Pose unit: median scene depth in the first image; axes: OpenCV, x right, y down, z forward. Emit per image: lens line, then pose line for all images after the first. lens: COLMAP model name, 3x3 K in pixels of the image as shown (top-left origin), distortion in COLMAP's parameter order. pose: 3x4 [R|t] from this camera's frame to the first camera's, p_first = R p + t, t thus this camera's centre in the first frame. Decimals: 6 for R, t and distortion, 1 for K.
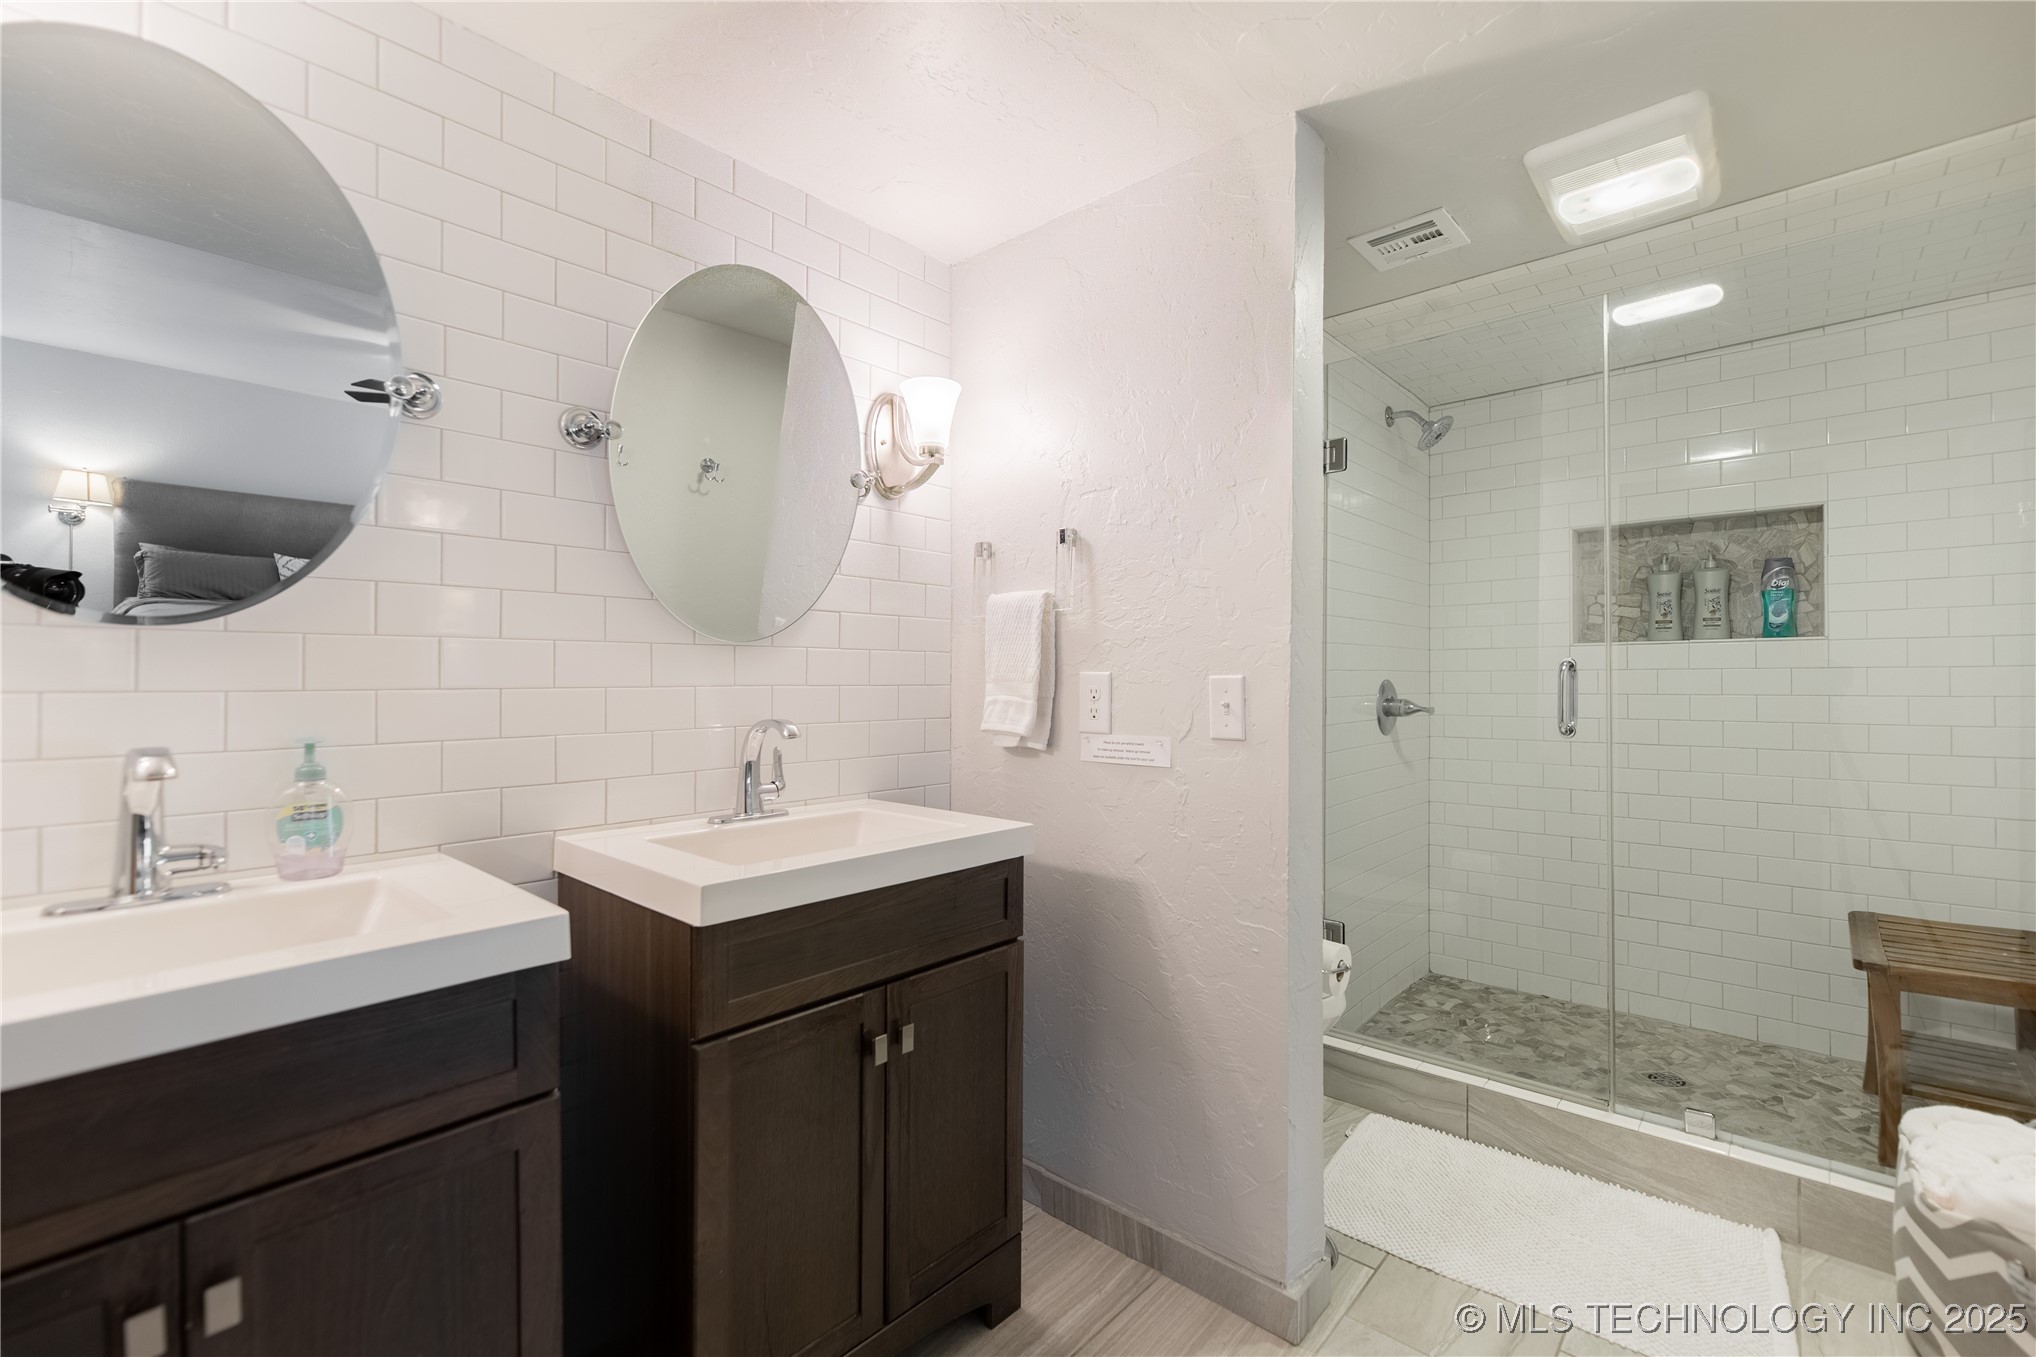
lens RADIAL K [[860.5, 0, 1018.4], [0, 860.5, 682.3], [0, 0, 1]] dist [-0.002460, -0.000075]
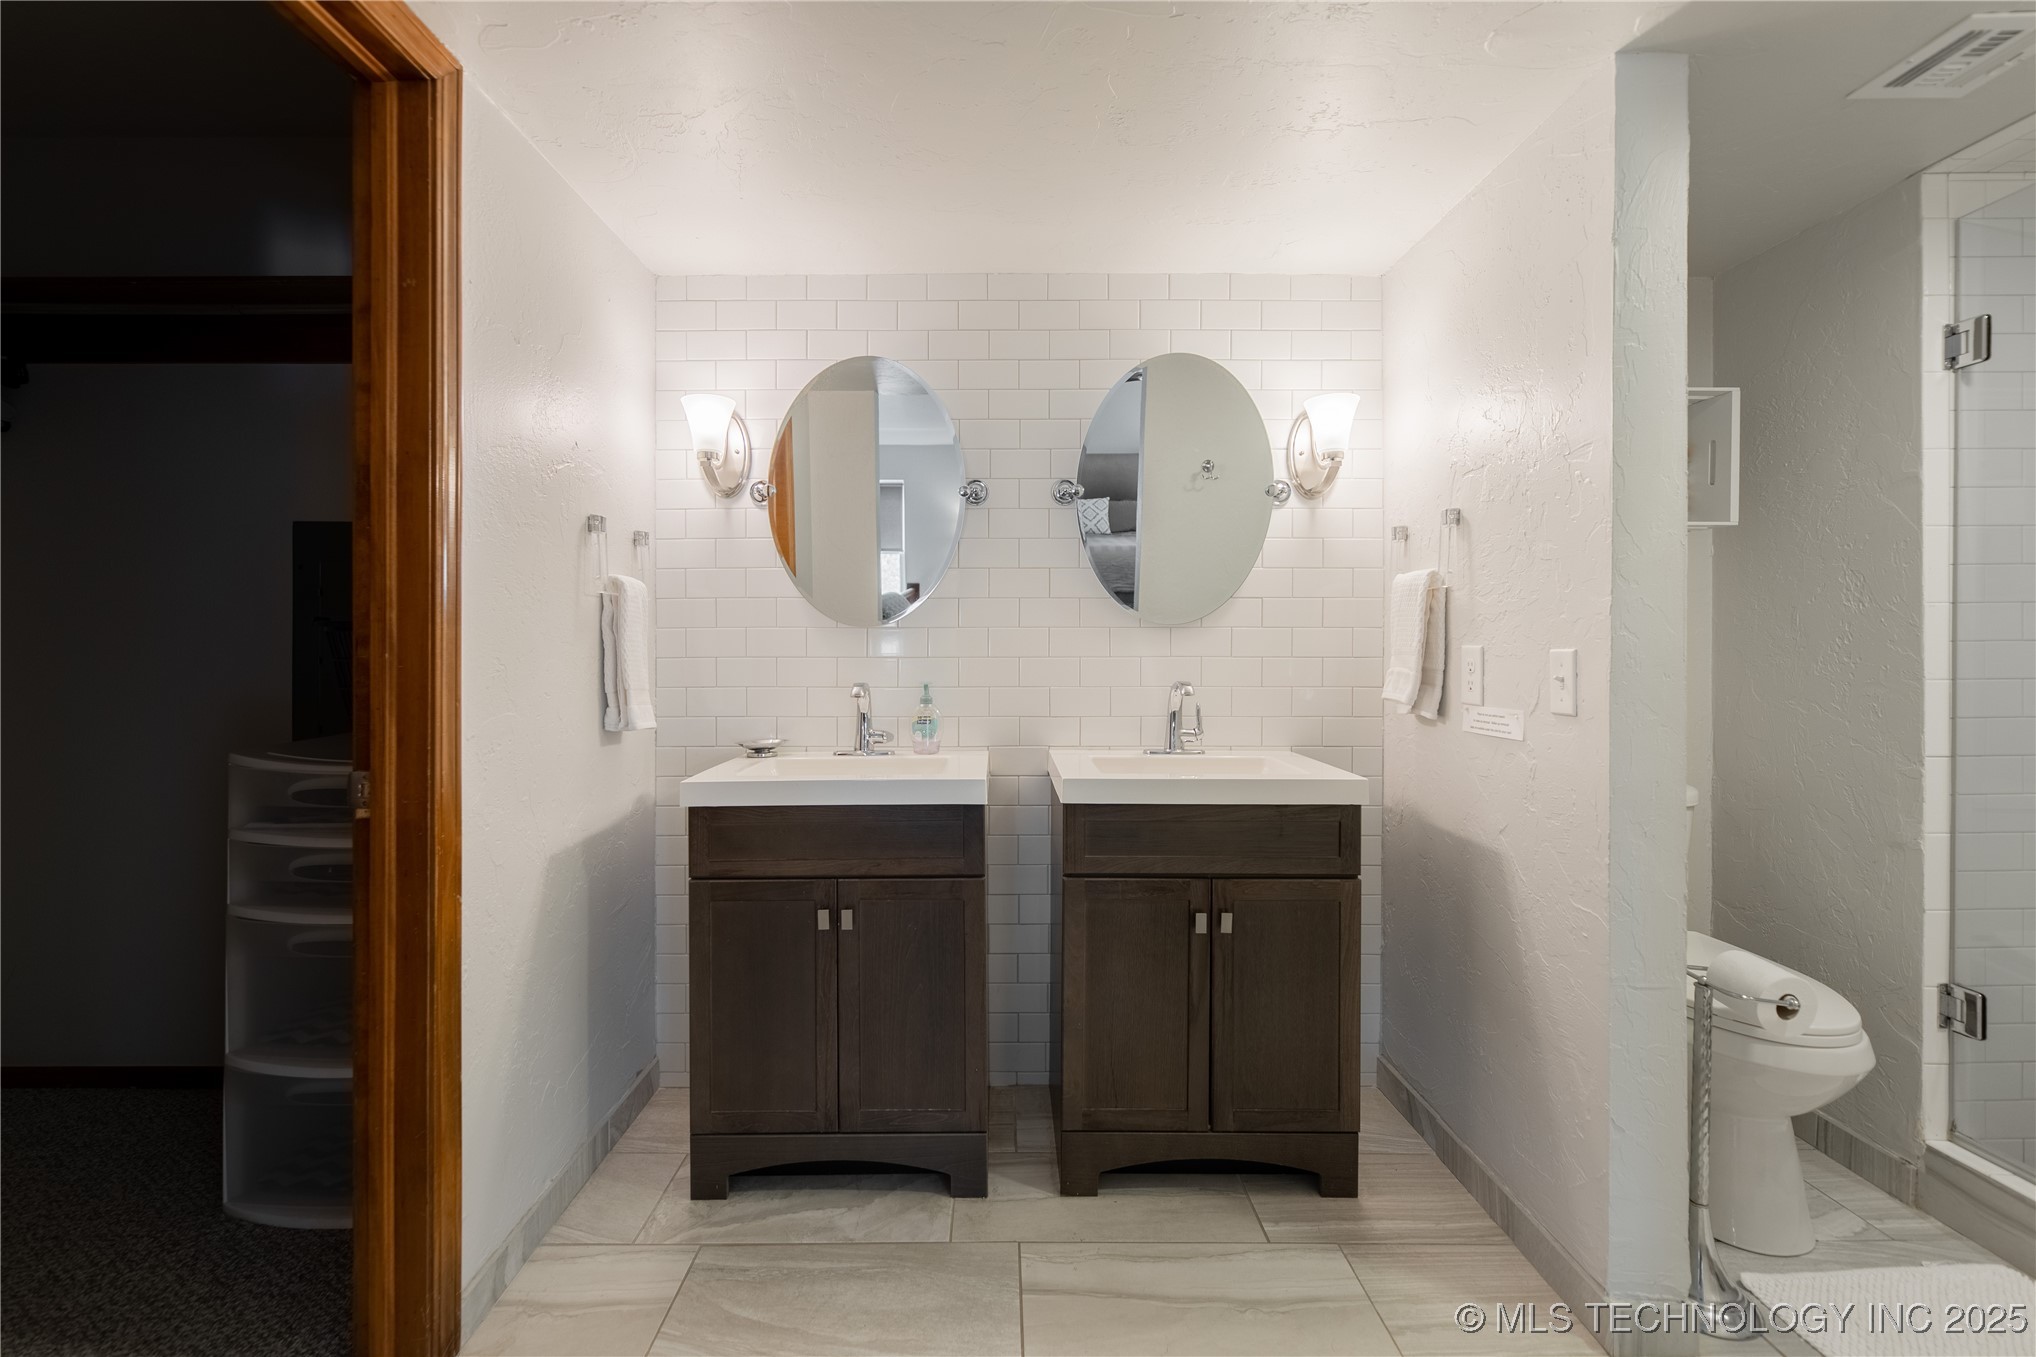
lens RADIAL K [[838.3, 0, 990.8], [0, 838.3, 656.4], [0, 0, 1]] dist [-0.000316, -0.000380]
pose [[0.668309, 0.005908, -0.743860, 0.493830], [-0.003911, 0.999983, 0.004429, -0.001200], [0.743873, -0.000050, 0.668321, -0.113169]]
